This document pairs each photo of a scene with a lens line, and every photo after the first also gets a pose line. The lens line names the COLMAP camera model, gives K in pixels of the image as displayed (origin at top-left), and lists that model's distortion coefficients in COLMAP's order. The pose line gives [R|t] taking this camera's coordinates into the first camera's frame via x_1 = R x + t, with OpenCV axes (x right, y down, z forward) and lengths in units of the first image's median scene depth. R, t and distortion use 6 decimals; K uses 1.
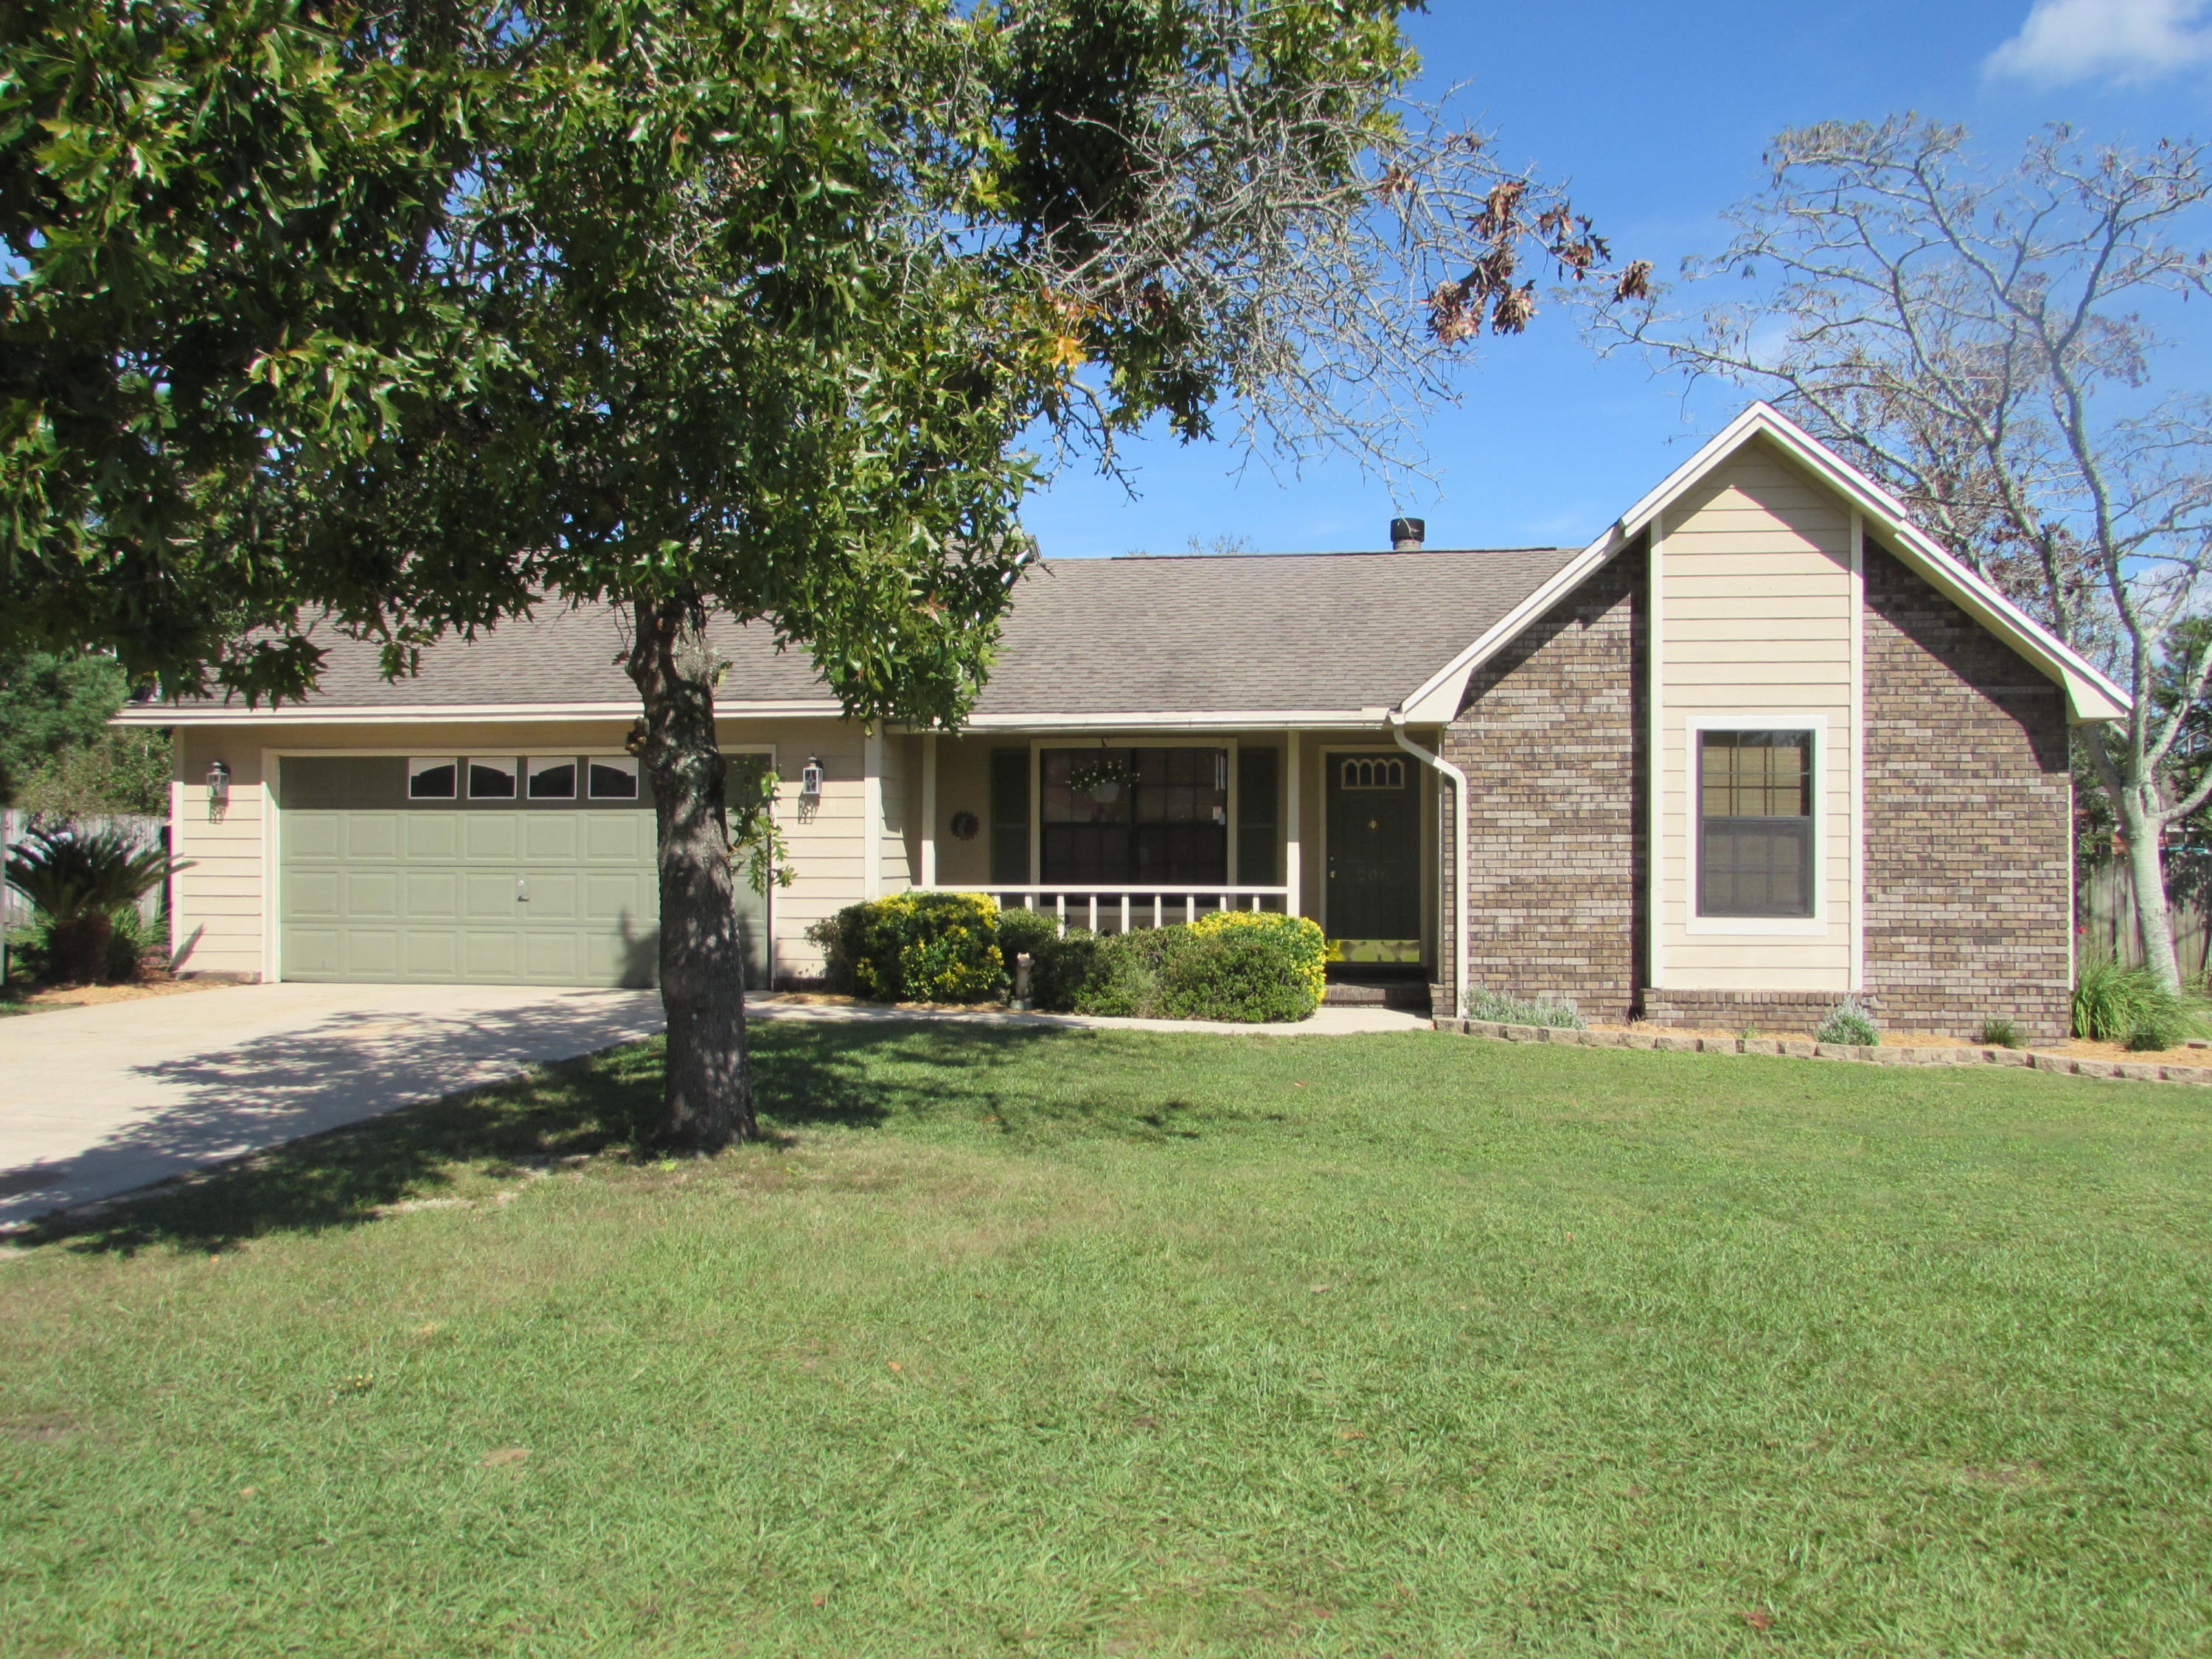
lens RADIAL K [[1928.3, 0, 1101.8], [0, 1928.3, 809.8], [0, 0, 1]] dist [-0.057651, 0.039640]
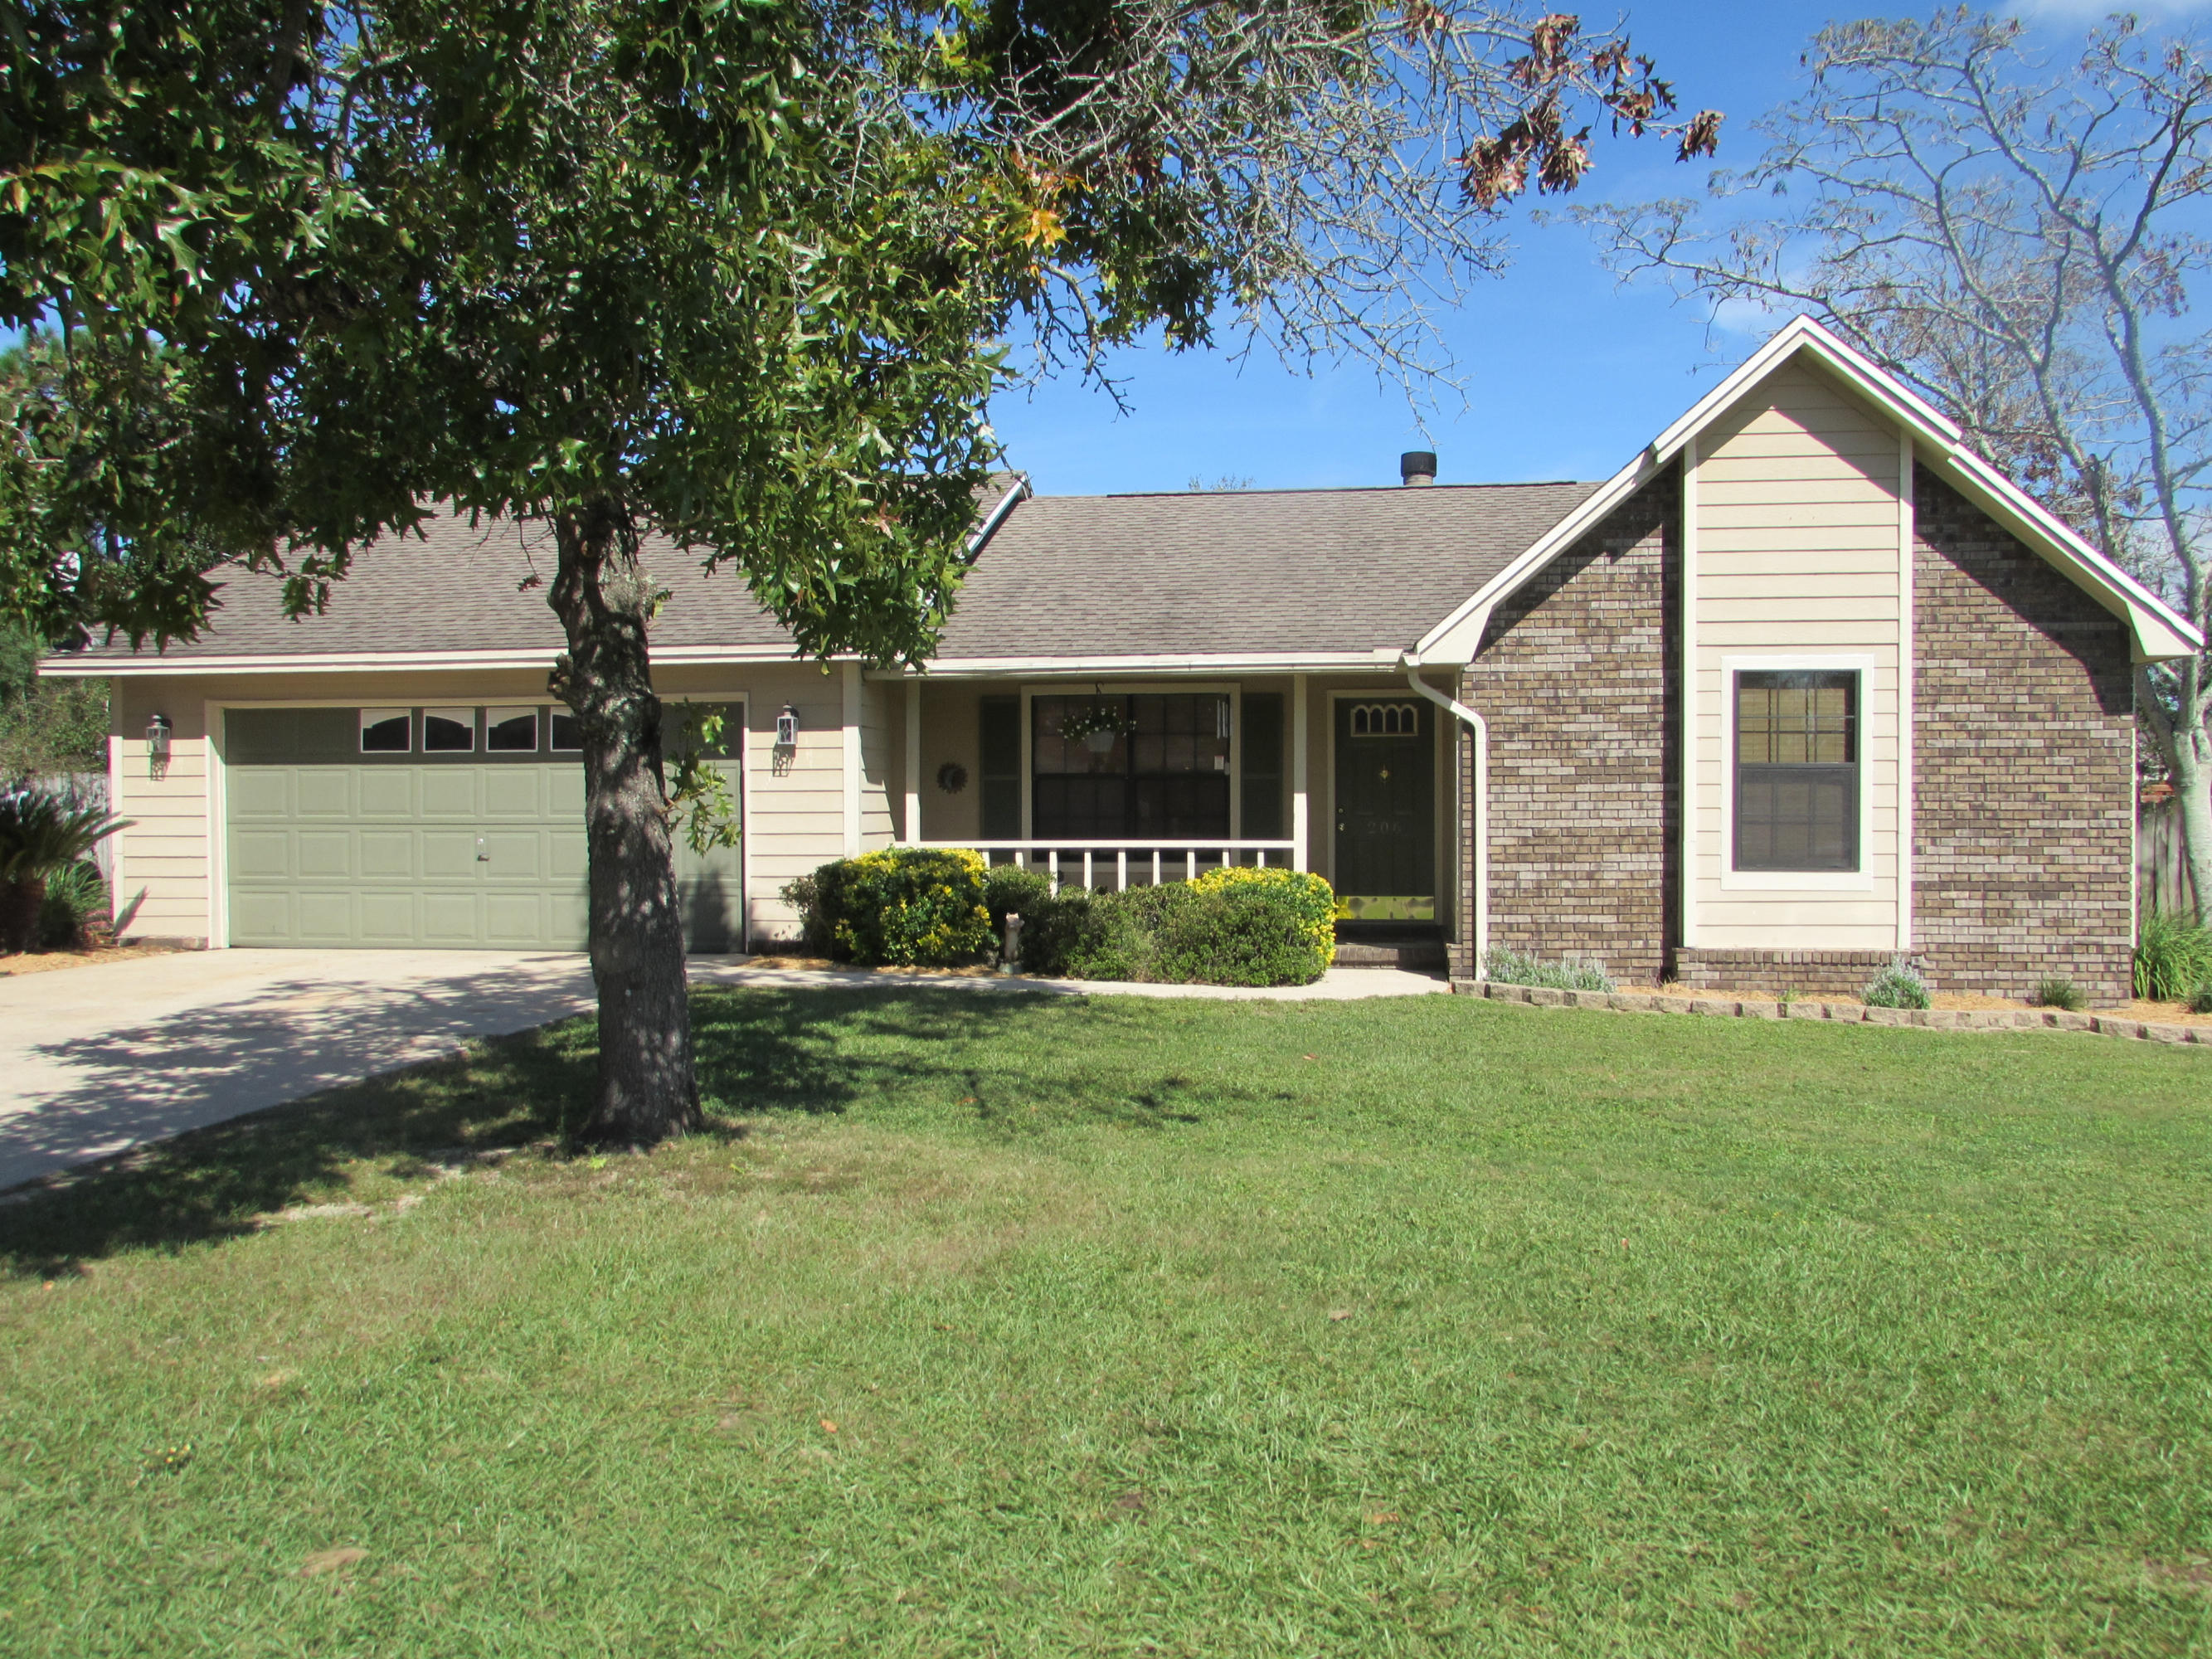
lens RADIAL K [[1928.4, 0, 1114.8], [0, 1928.4, 834.5], [0, 0, 1]] dist [-0.057651, 0.039640]
pose [[0.999972, -0.005392, 0.005197, 0.007184], [0.005197, 0.999304, 0.036936, 0.003054], [-0.005392, -0.036908, 0.999304, 0.107761]]
